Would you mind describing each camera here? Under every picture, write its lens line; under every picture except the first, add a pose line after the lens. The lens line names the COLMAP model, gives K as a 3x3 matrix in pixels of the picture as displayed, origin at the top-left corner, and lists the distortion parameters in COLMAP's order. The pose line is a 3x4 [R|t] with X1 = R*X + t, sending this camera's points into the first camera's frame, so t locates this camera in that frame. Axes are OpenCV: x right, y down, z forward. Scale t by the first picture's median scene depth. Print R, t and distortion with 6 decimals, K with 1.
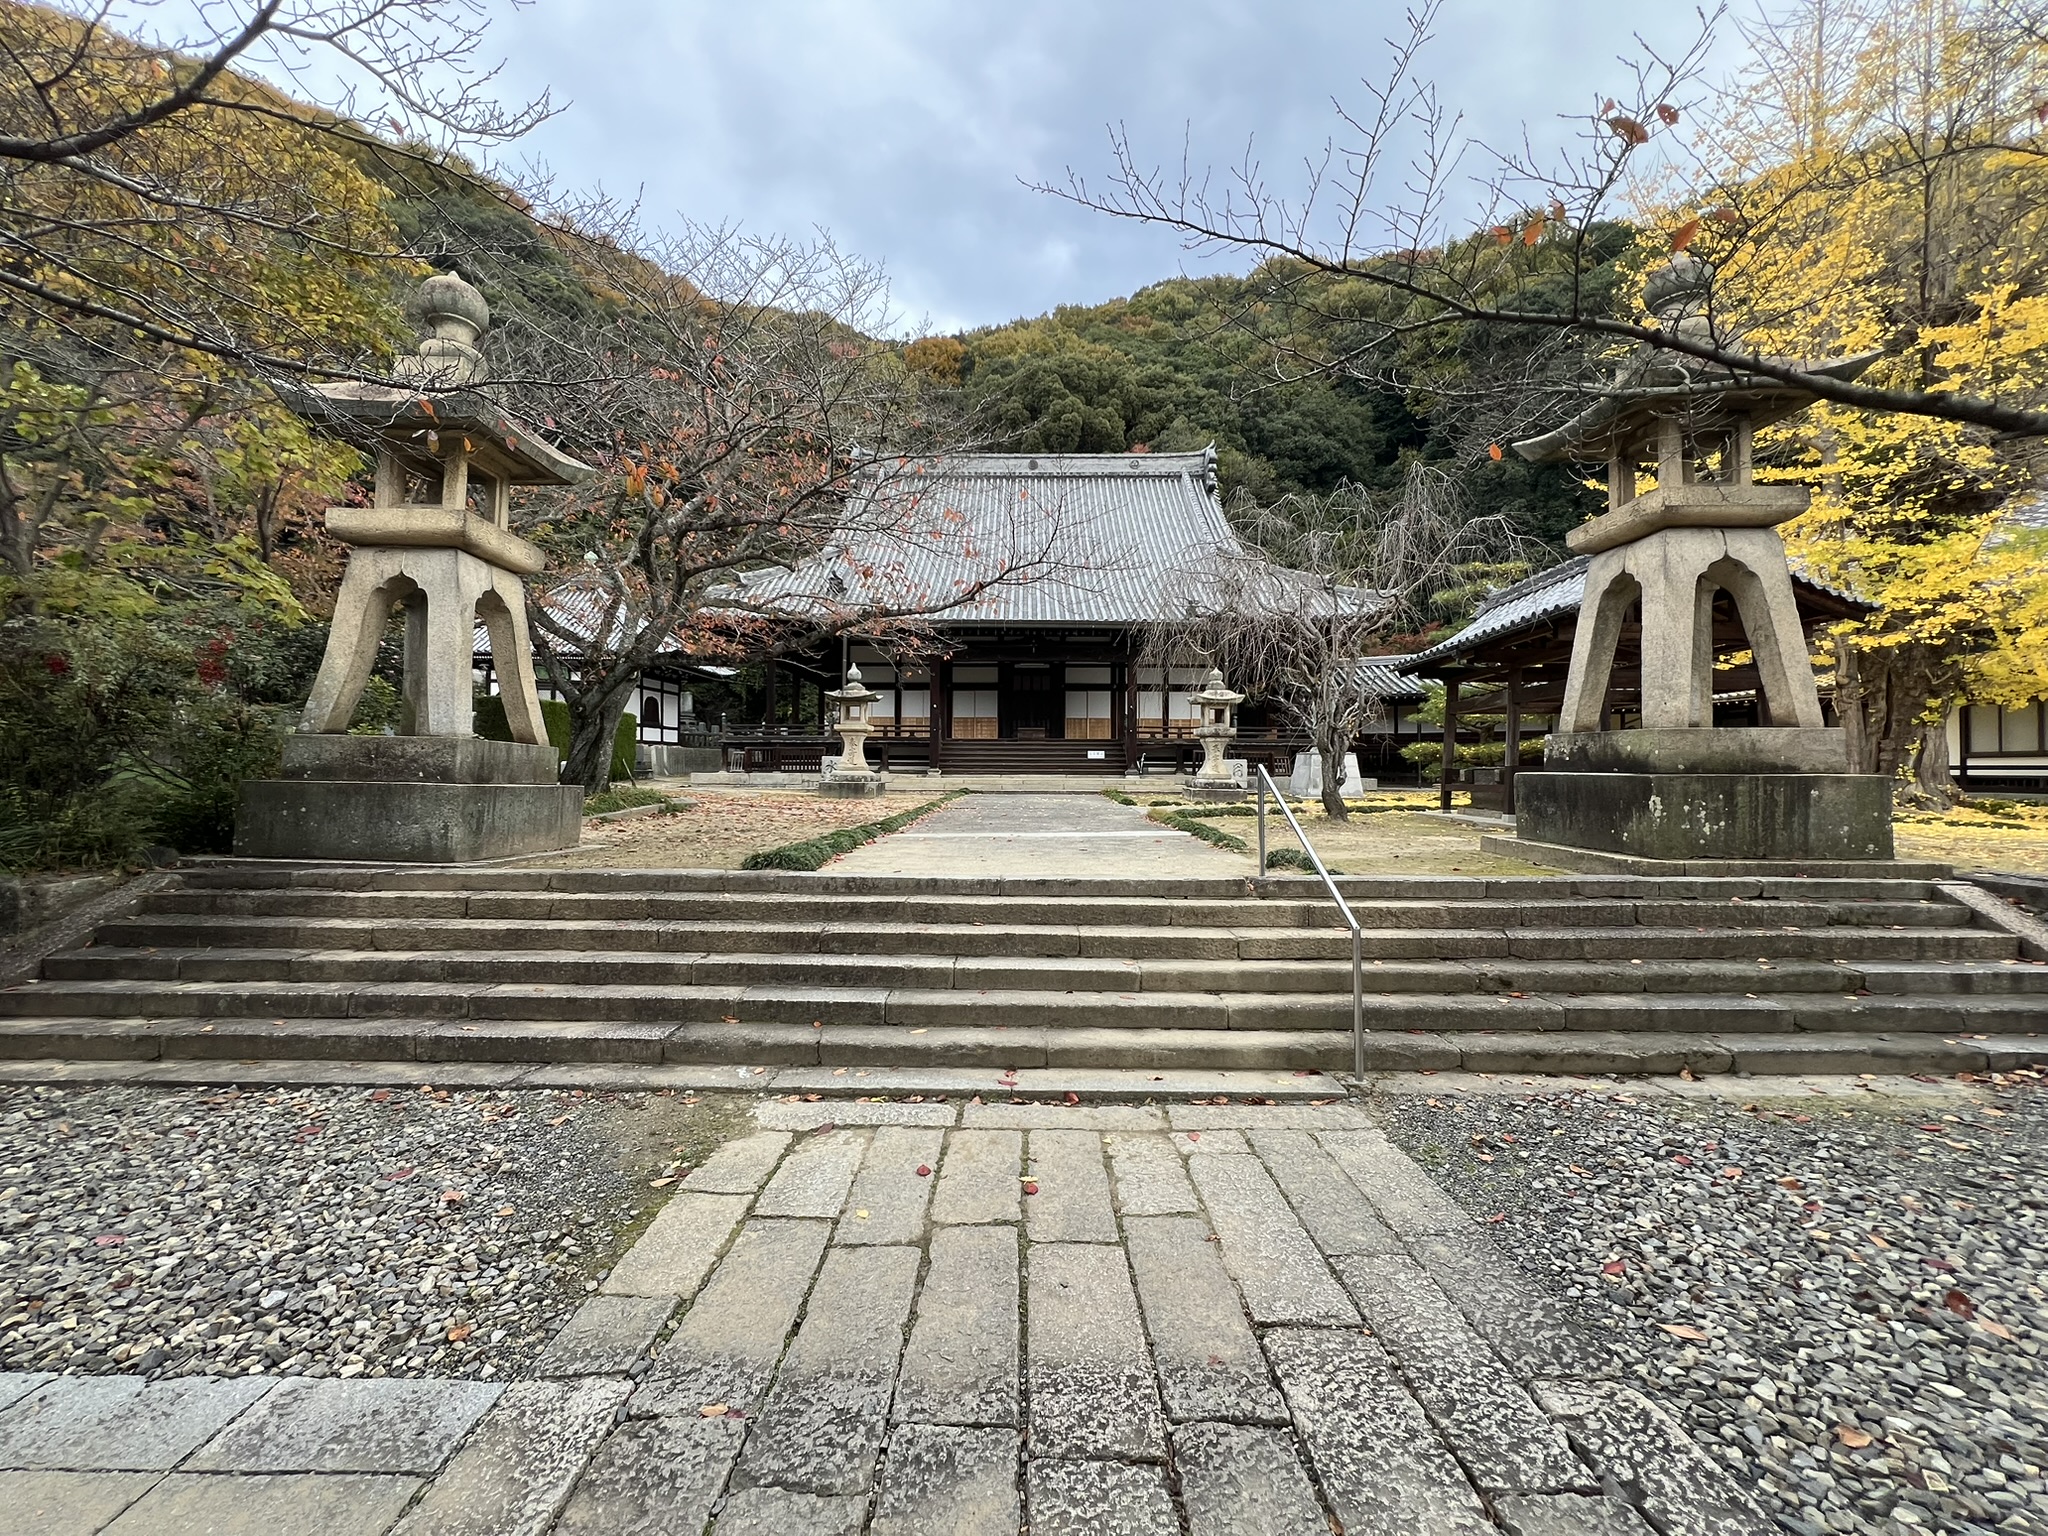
lens RADIAL K [[811.5, 0, 1024.0], [0, 811.5, 768.0], [0, 0, 1]] dist [0.000681, 0.000022]
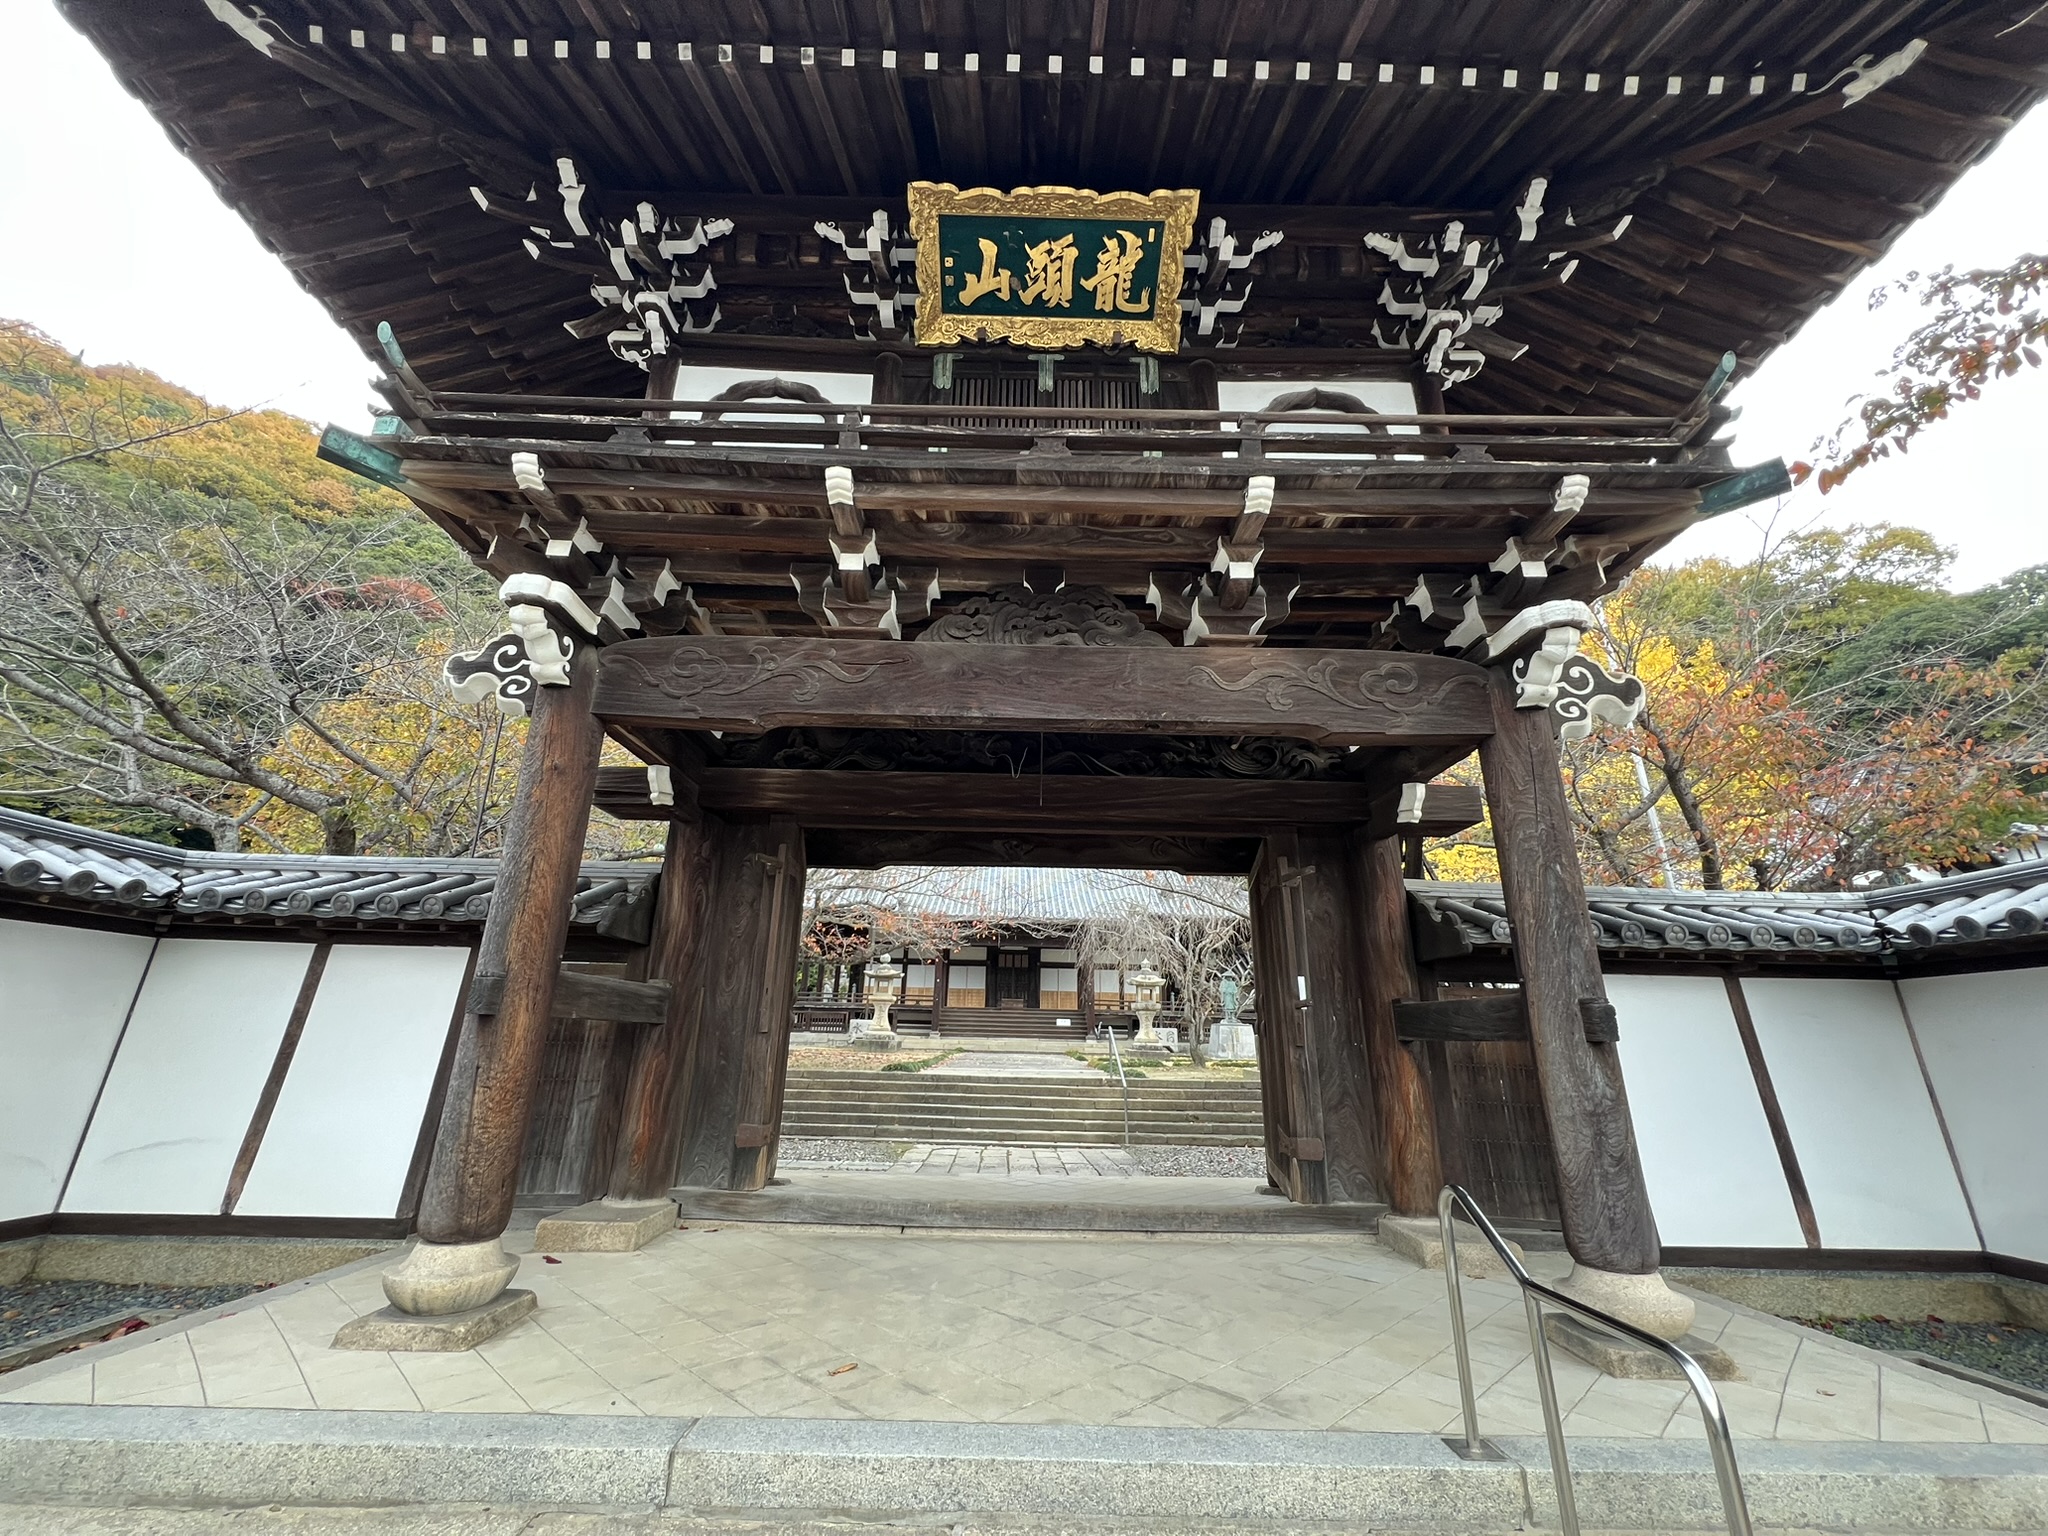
lens RADIAL K [[811.5, 0, 1024.0], [0, 811.5, 768.0], [0, 0, 1]] dist [0.000681, 0.000022]
pose [[0.999526, 0.025019, 0.017939, -0.005601], [-0.018105, 0.949000, -0.314755, 0.008653], [-0.024899, 0.314281, 0.949003, -0.441170]]
